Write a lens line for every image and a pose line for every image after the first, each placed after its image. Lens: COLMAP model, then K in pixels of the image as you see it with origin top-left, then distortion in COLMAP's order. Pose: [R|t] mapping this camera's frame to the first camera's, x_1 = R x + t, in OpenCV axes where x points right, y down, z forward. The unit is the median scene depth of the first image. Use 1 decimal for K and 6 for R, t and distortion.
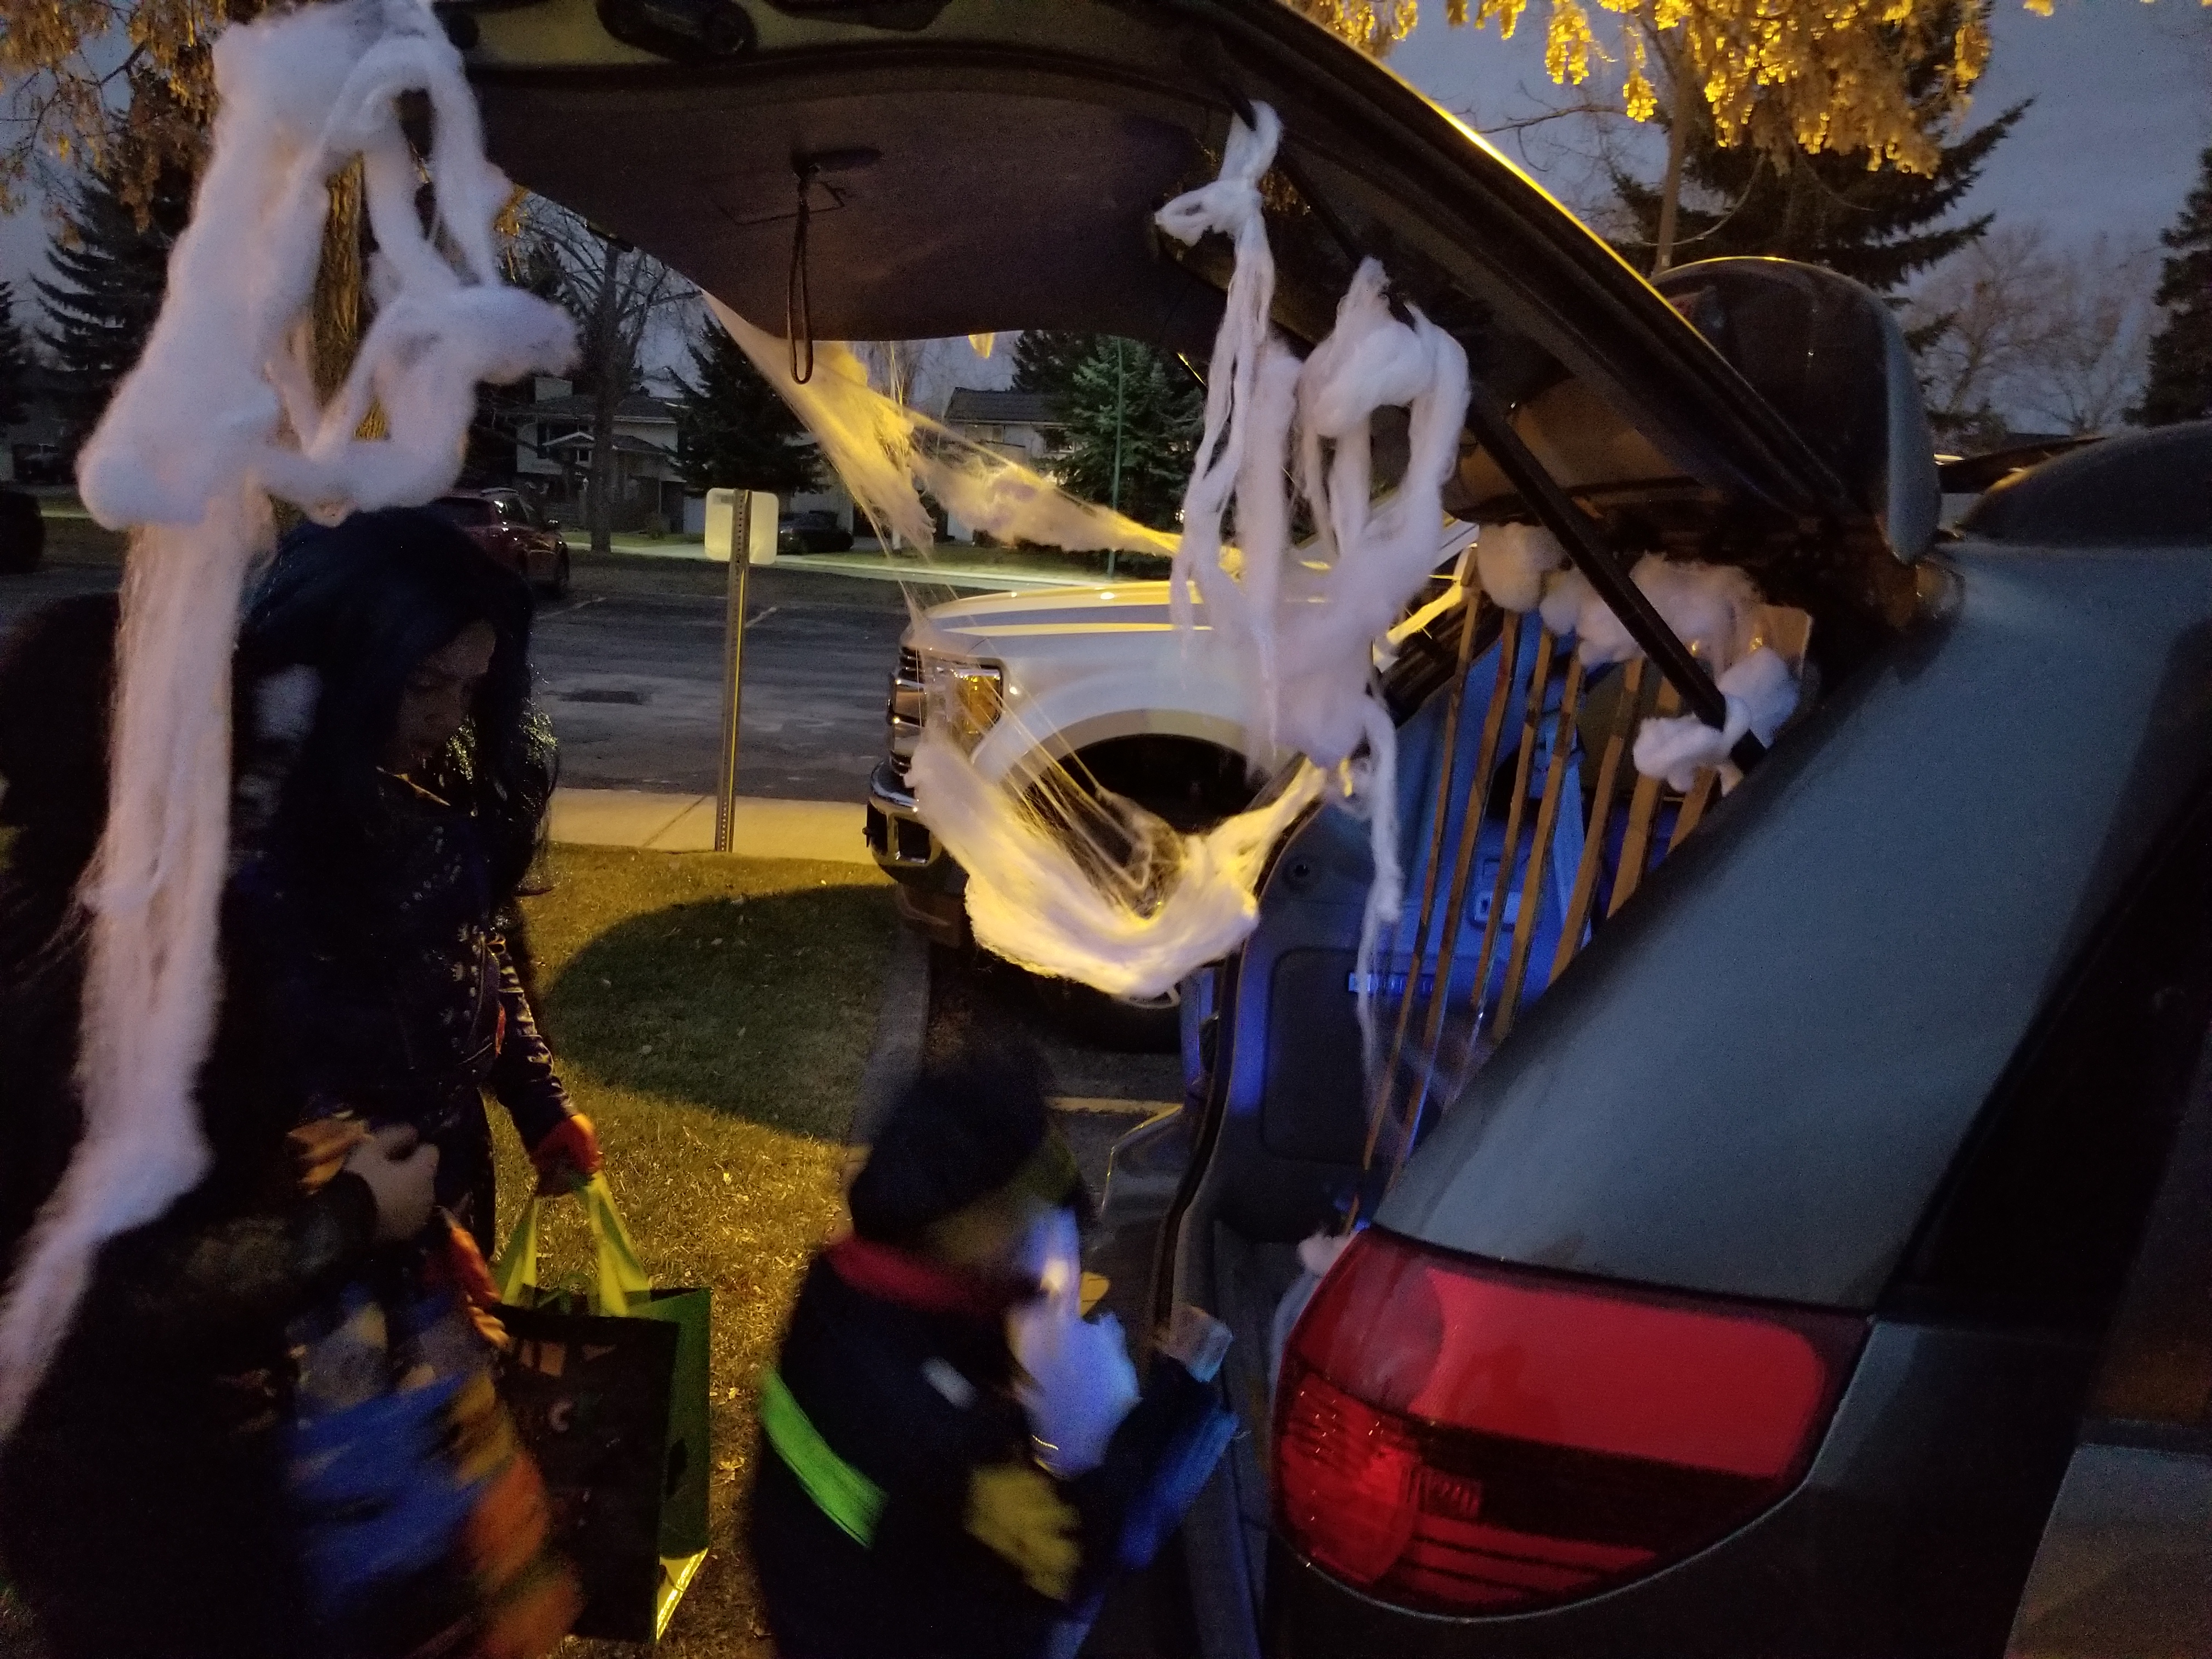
lens RADIAL K [[1696.0, 0, 1093.6], [0, 1696.0, 832.7], [0, 0, 1]] dist [0.060353, -0.004088]
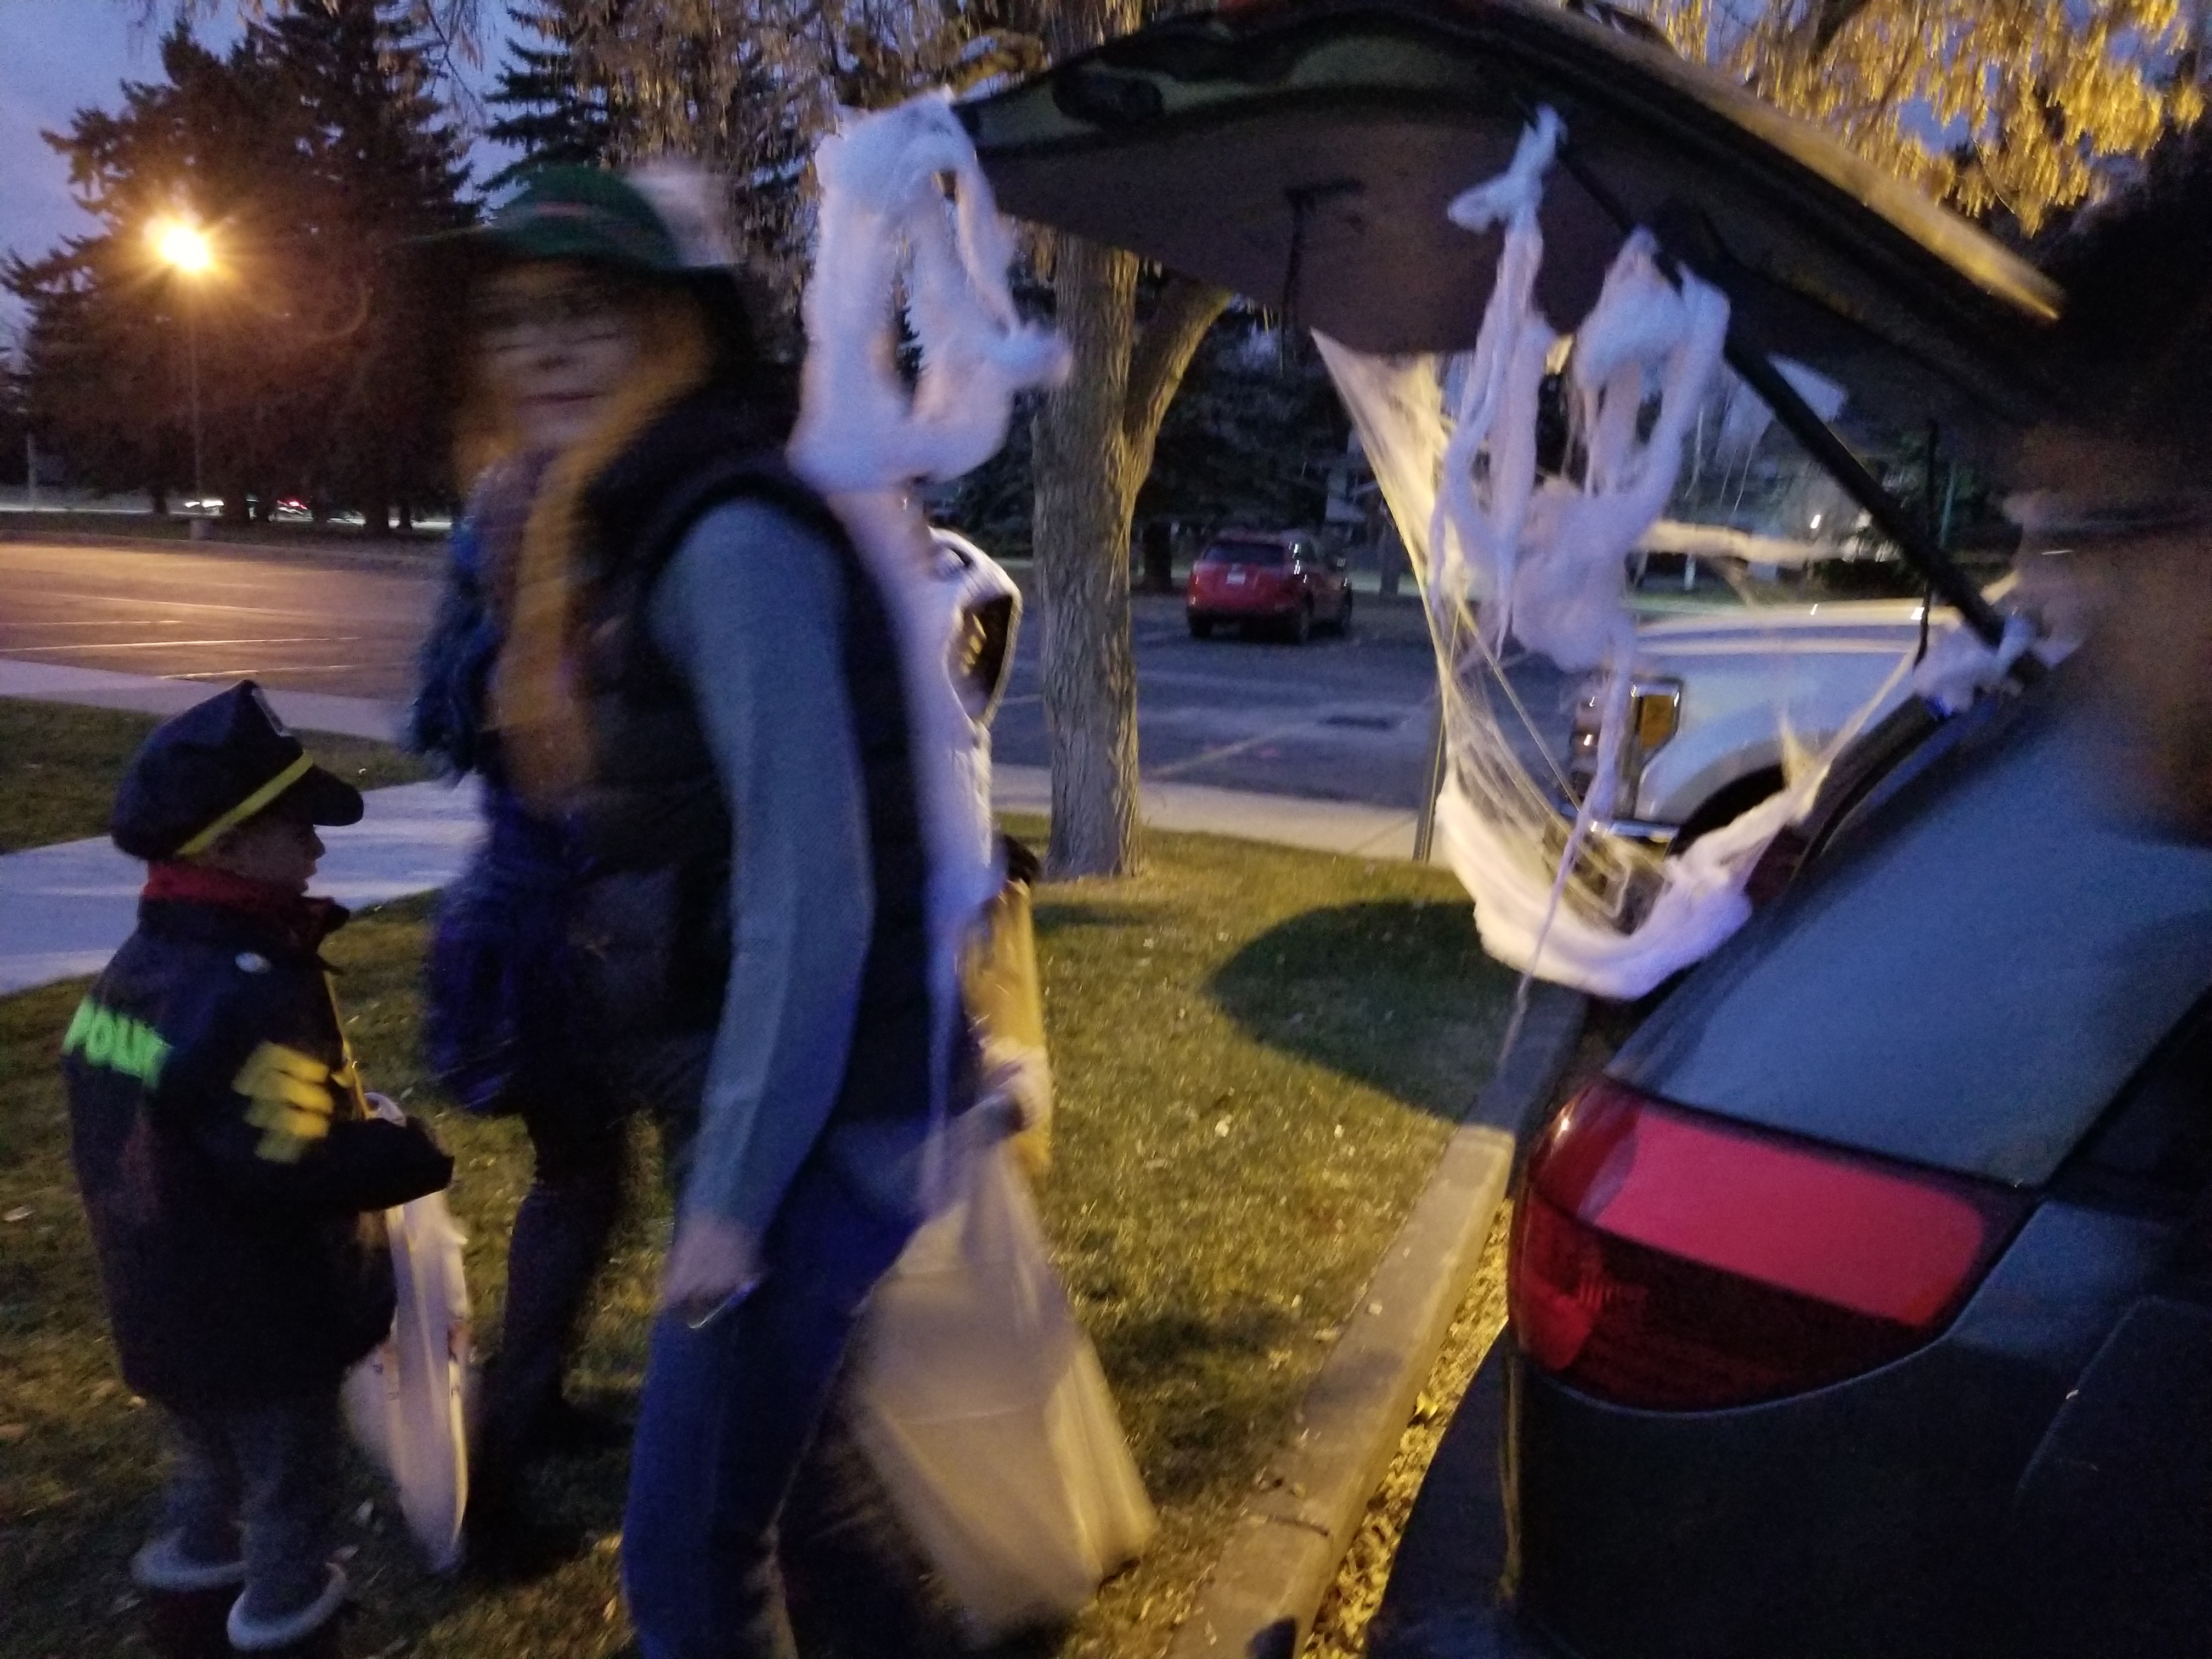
lens RADIAL K [[1683.5, 0, 1117.6], [0, 1683.5, 825.4], [0, 0, 1]] dist [0.116896, 0.001005]
pose [[0.905230, 0.066599, -0.419671, 0.089553], [-0.078335, 0.996869, -0.010773, 0.026849], [0.417640, 0.042627, 0.907612, -0.047829]]
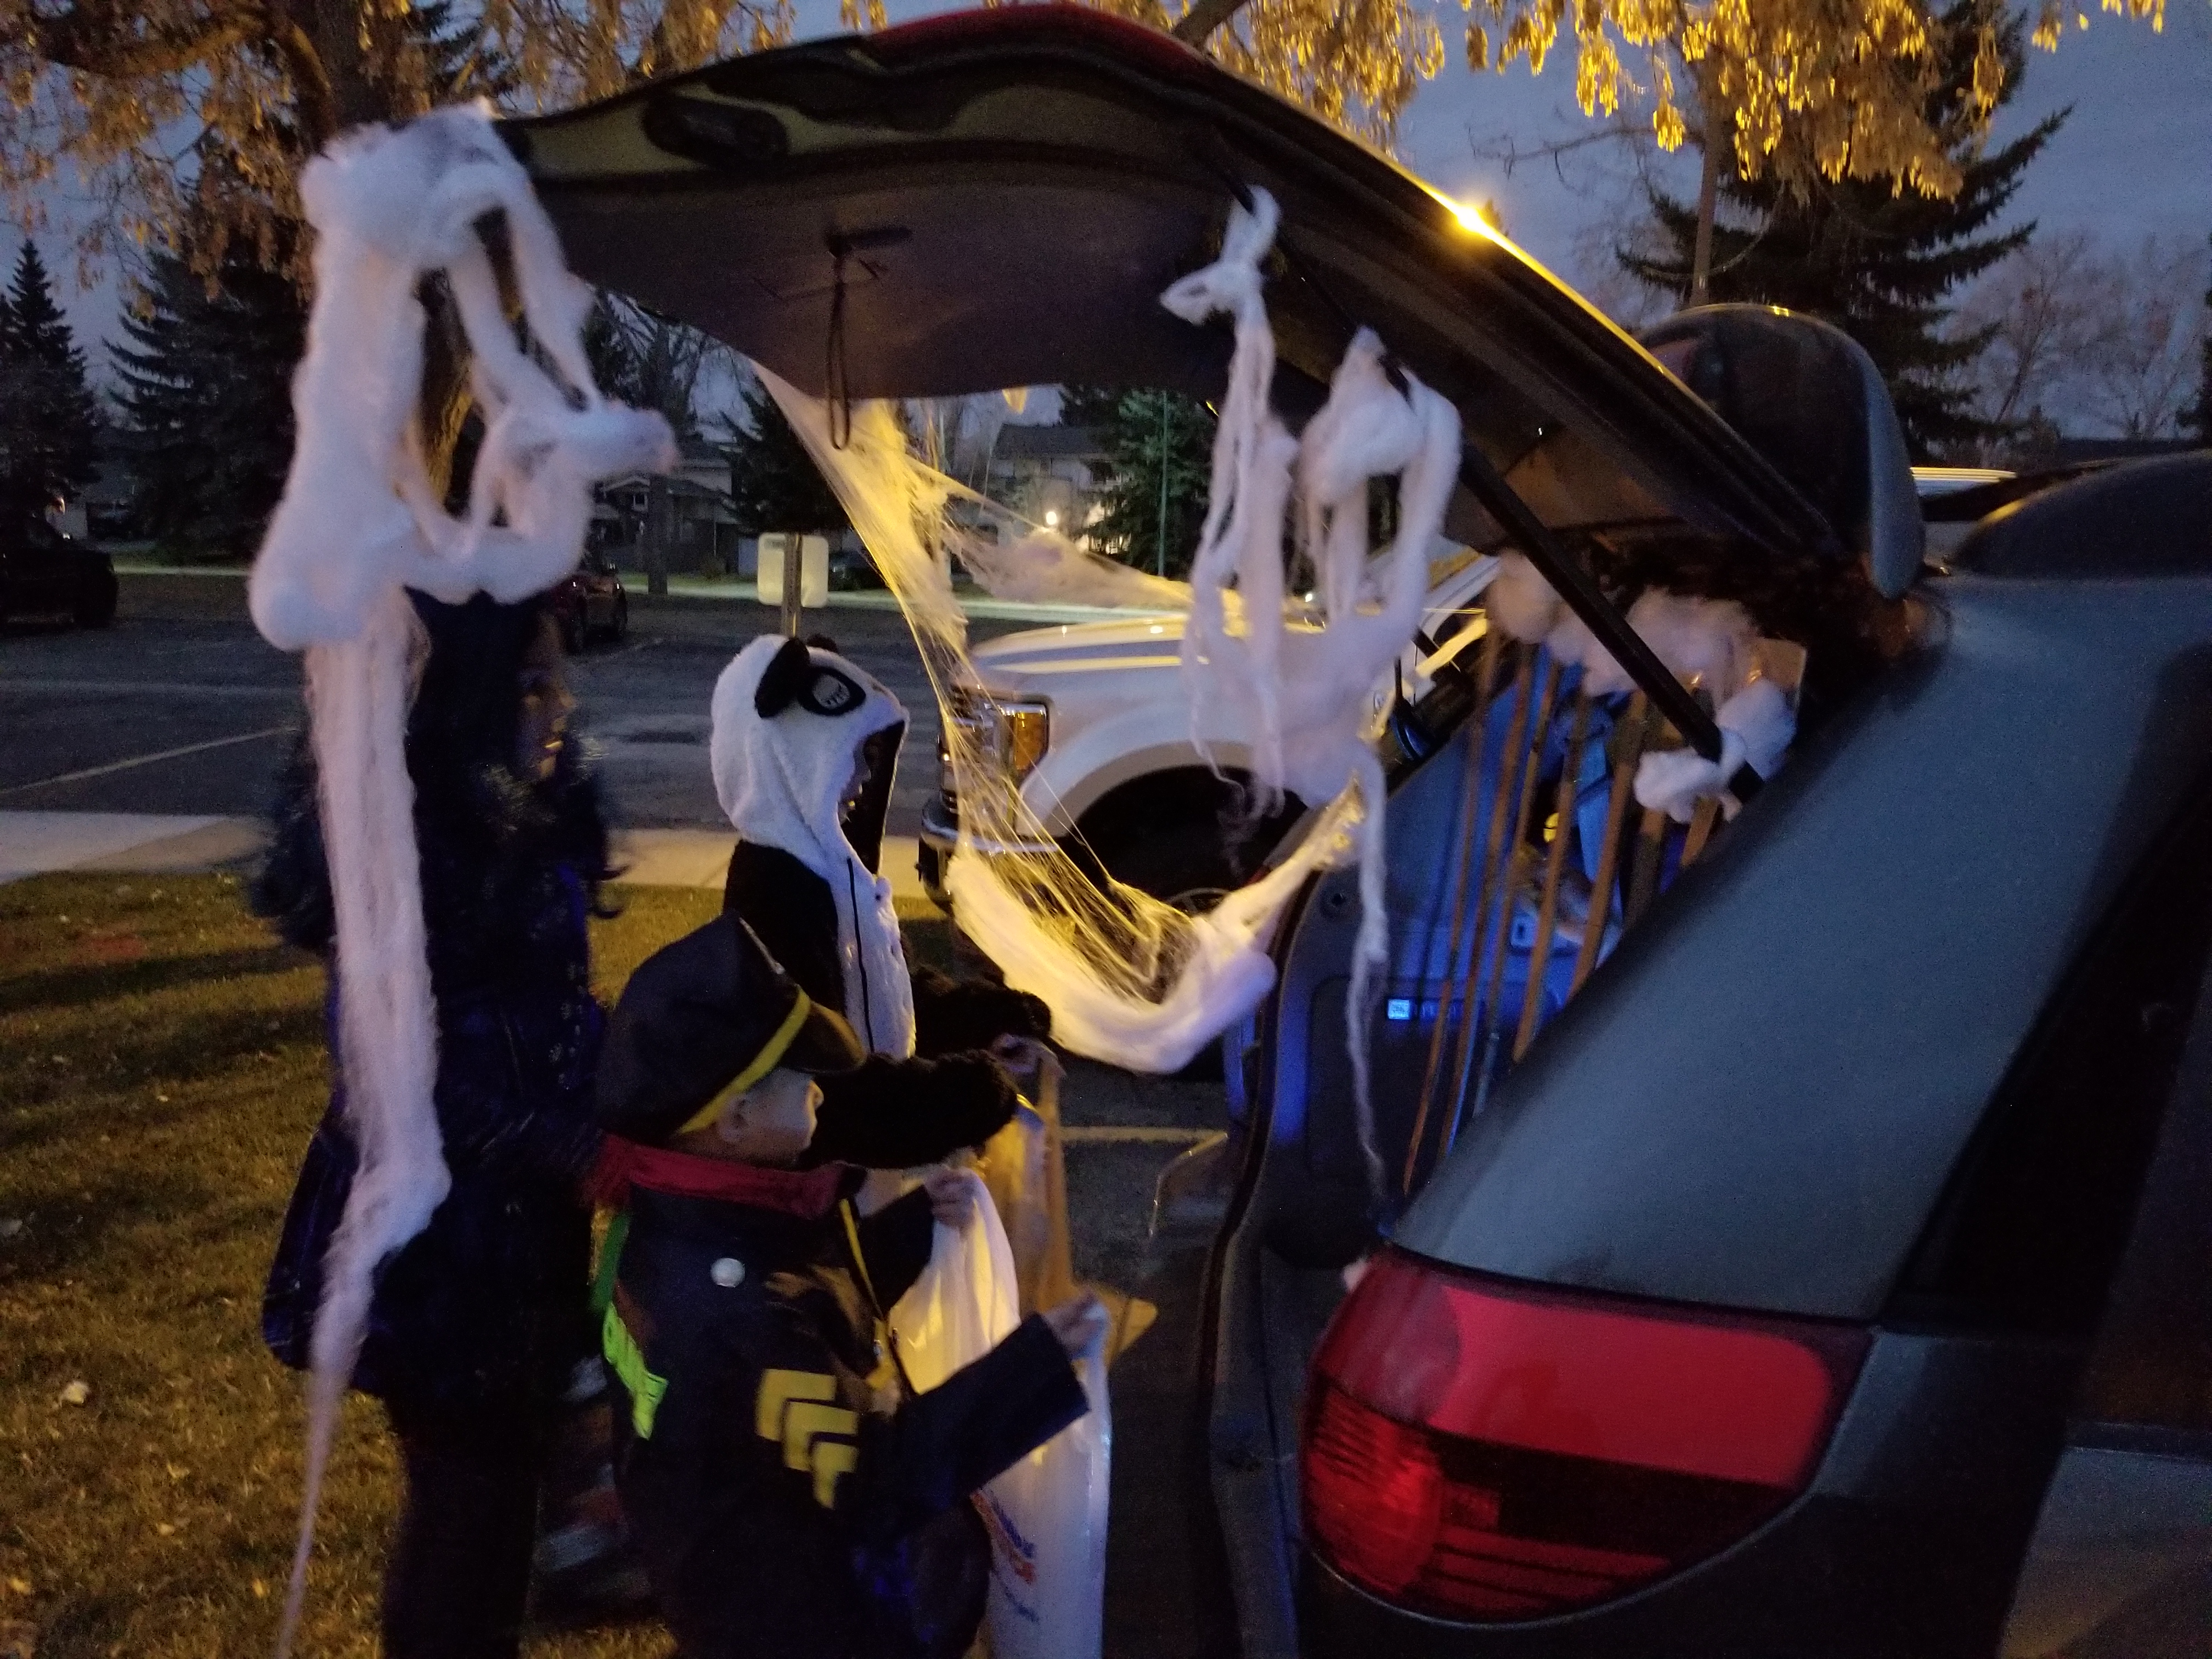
lens RADIAL K [[1693.3, 0, 1110.9], [0, 1693.3, 807.9], [0, 0, 1]] dist [0.063091, 0.000295]
pose [[0.999510, -0.021962, -0.022313, 0.005143], [0.021273, 0.999304, -0.030657, -0.002329], [0.022971, 0.030167, 0.999281, -0.013660]]
